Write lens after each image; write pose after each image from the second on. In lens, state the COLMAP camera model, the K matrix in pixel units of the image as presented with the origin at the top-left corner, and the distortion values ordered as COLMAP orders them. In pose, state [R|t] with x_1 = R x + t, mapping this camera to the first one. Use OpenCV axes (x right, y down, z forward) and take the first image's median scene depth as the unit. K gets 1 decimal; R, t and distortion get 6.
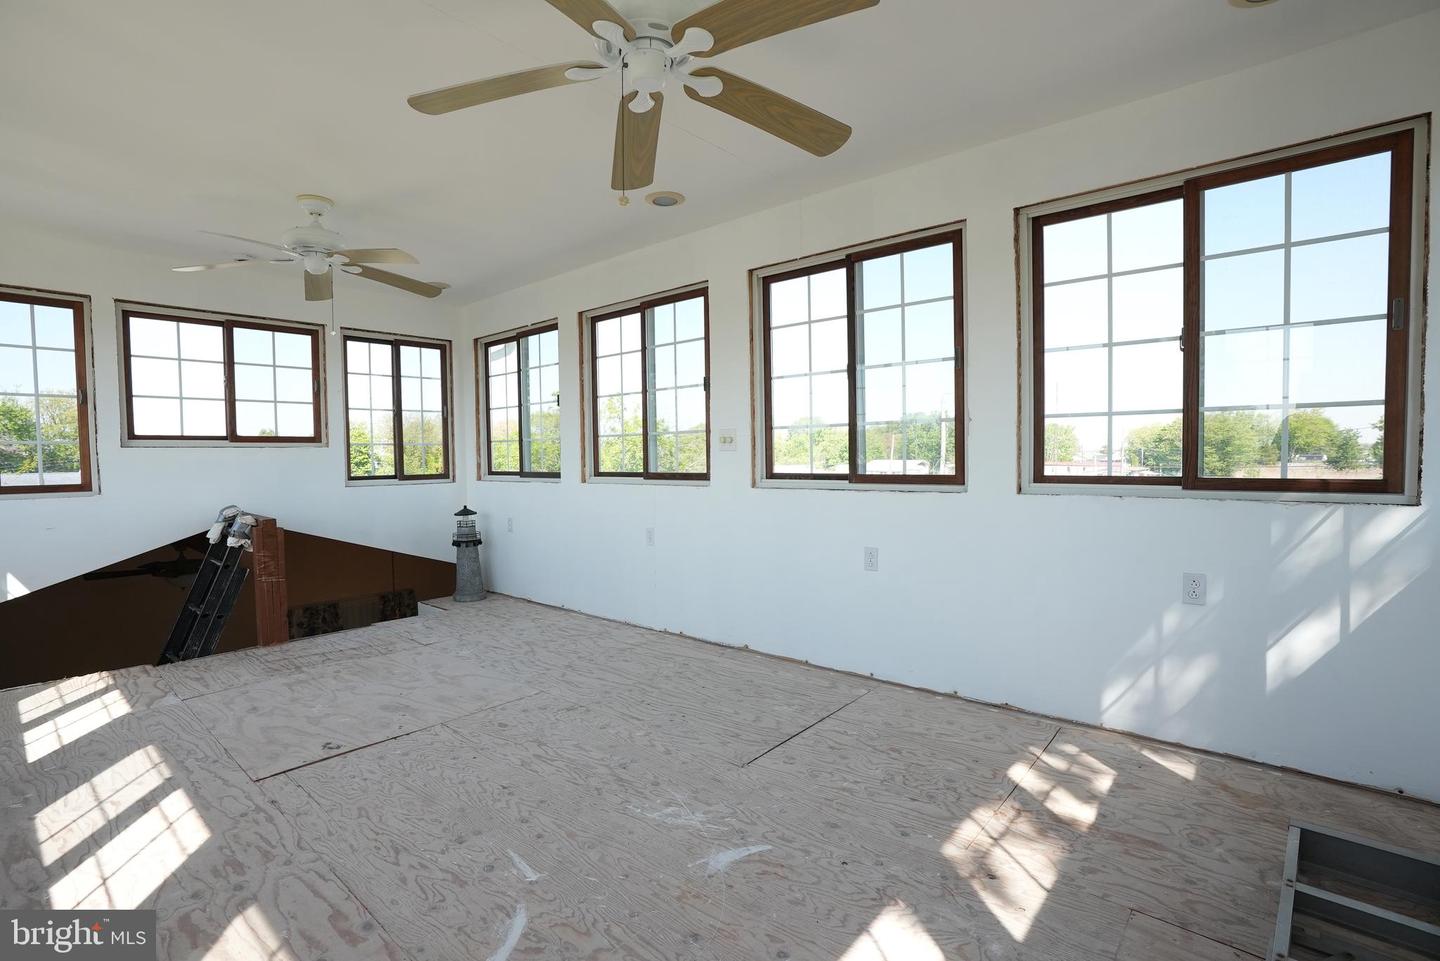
lens RADIAL K [[669.8, 0, 711.0], [0, 669.8, 483.1], [0, 0, 1]] dist [-0.068557, 0.025747]
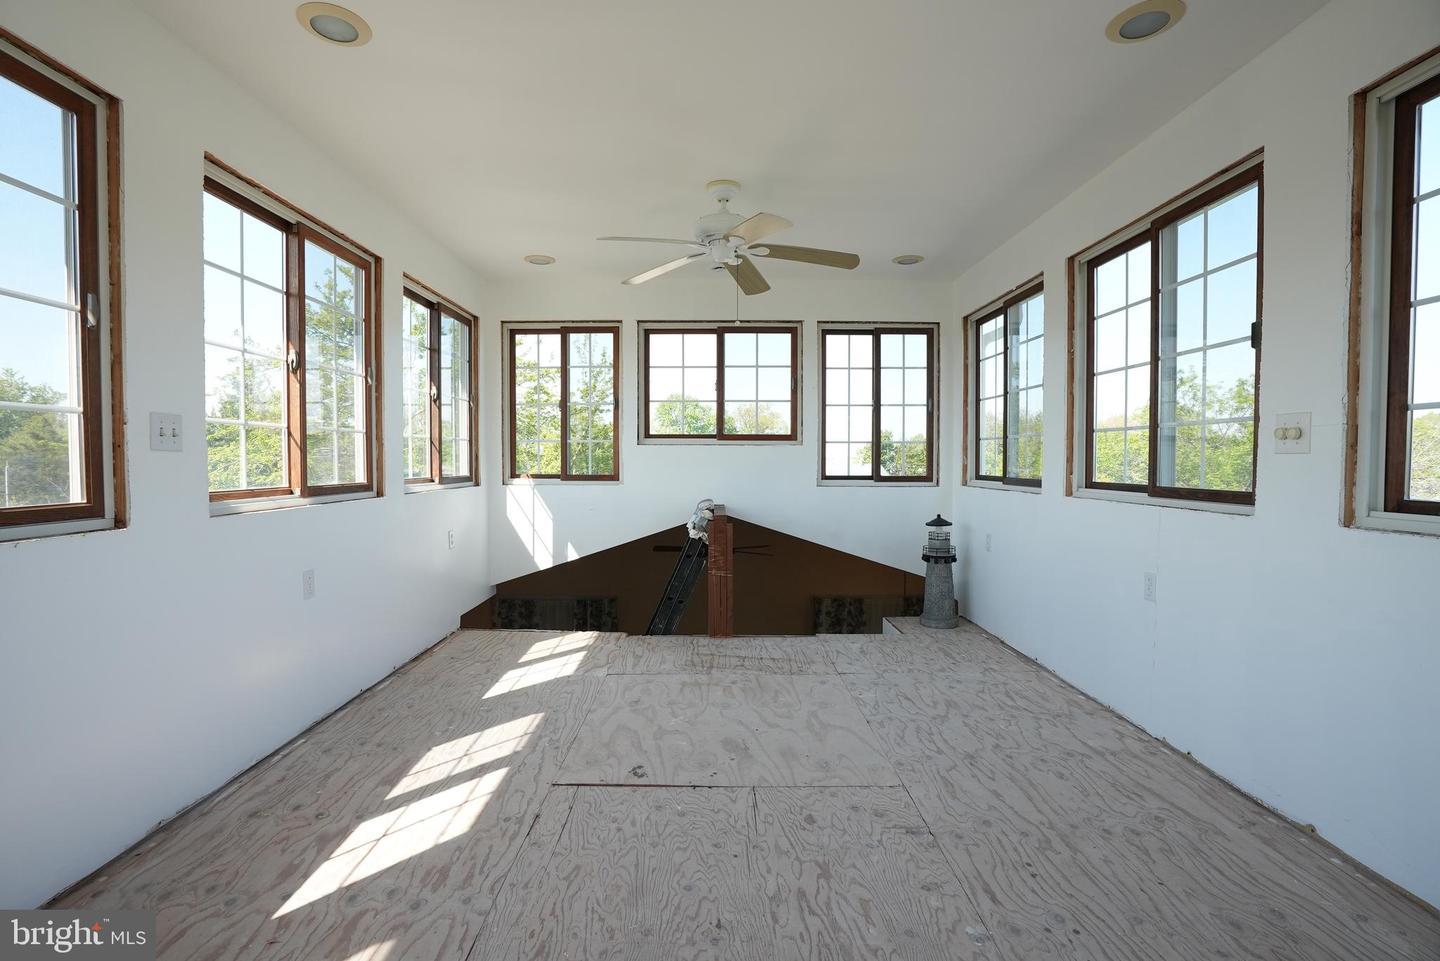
lens RADIAL K [[669.8, 0, 709.5], [0, 669.8, 483.7], [0, 0, 1]] dist [-0.068557, 0.025747]
pose [[0.651894, 0.042399, -0.757123, 0.116915], [-0.040367, 0.998960, 0.021186, -0.016662], [0.757235, 0.016752, 0.652928, 0.319815]]
